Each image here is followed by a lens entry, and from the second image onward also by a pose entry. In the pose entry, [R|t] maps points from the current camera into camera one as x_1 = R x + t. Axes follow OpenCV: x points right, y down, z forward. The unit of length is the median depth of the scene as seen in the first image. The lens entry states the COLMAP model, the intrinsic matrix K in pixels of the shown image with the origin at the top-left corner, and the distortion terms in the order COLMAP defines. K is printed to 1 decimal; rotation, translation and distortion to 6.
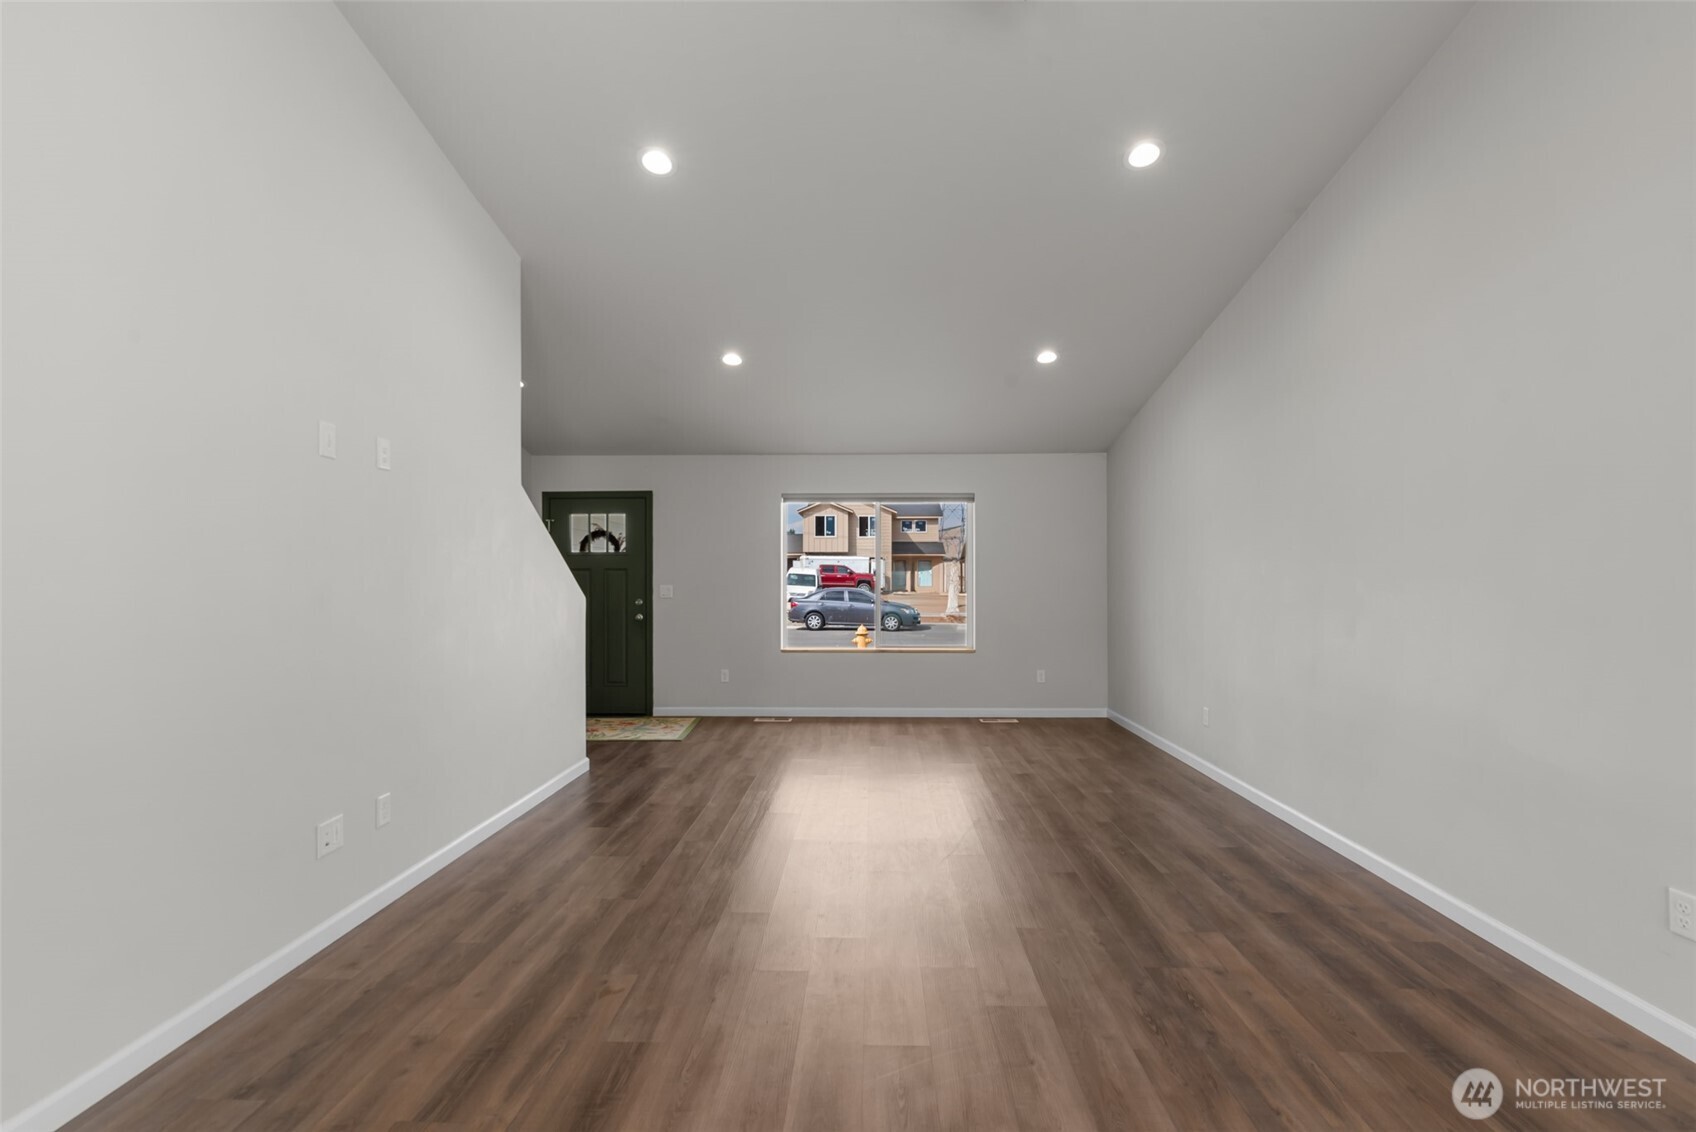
lens RADIAL K [[747.3, 0, 863.6], [0, 747.3, 583.1], [0, 0, 1]] dist [-0.001260, -0.000303]
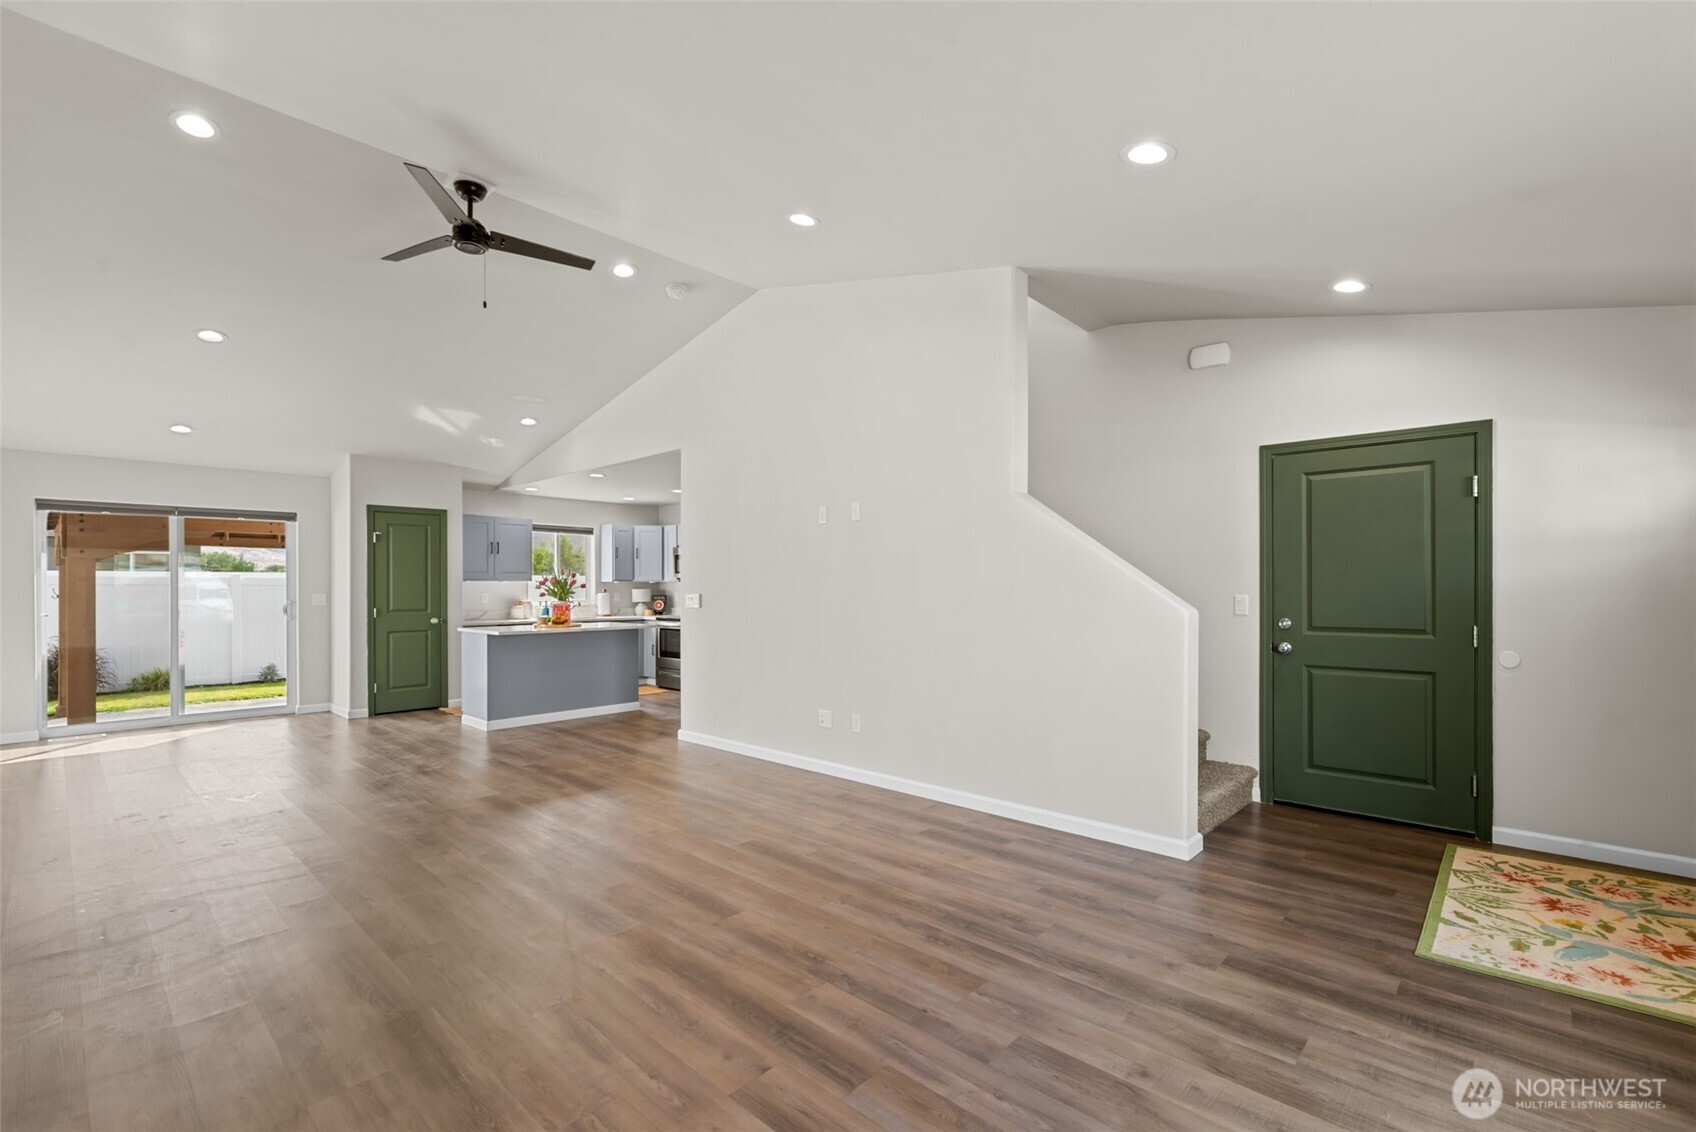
lens RADIAL K [[745.0, 0, 840.5], [0, 745.0, 585.8], [0, 0, 1]] dist [-0.001048, -0.000024]
pose [[-0.683997, 0.001080, -0.729484, 0.524089], [-0.000679, 0.999998, 0.002117, -0.007594], [0.729485, 0.001943, -0.683994, 1.845936]]
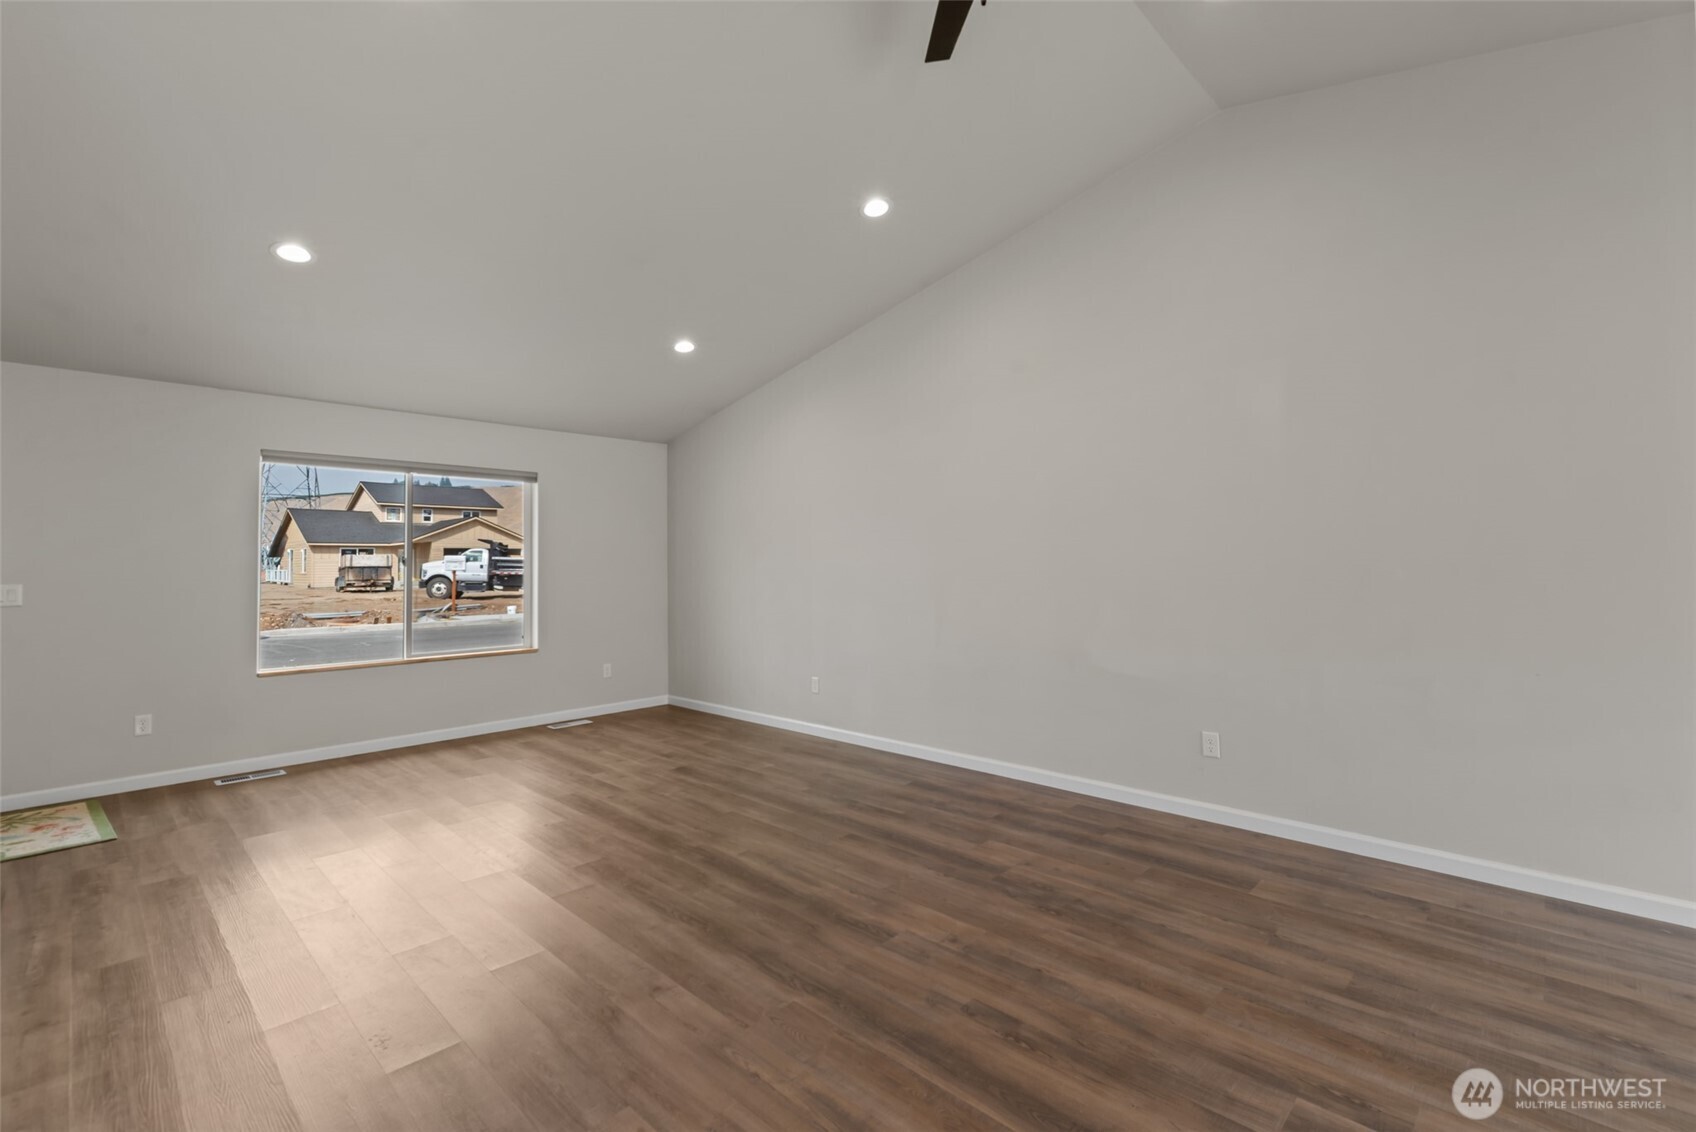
lens RADIAL K [[741.4, 0, 875.1], [0, 741.4, 550.7], [0, 0, 1]] dist [-0.001271, -0.000289]
pose [[0.666296, 0.008270, 0.745642, -0.497918], [0.013360, 0.999646, -0.023025, -0.002803], [-0.745568, 0.025303, 0.665949, 0.231700]]
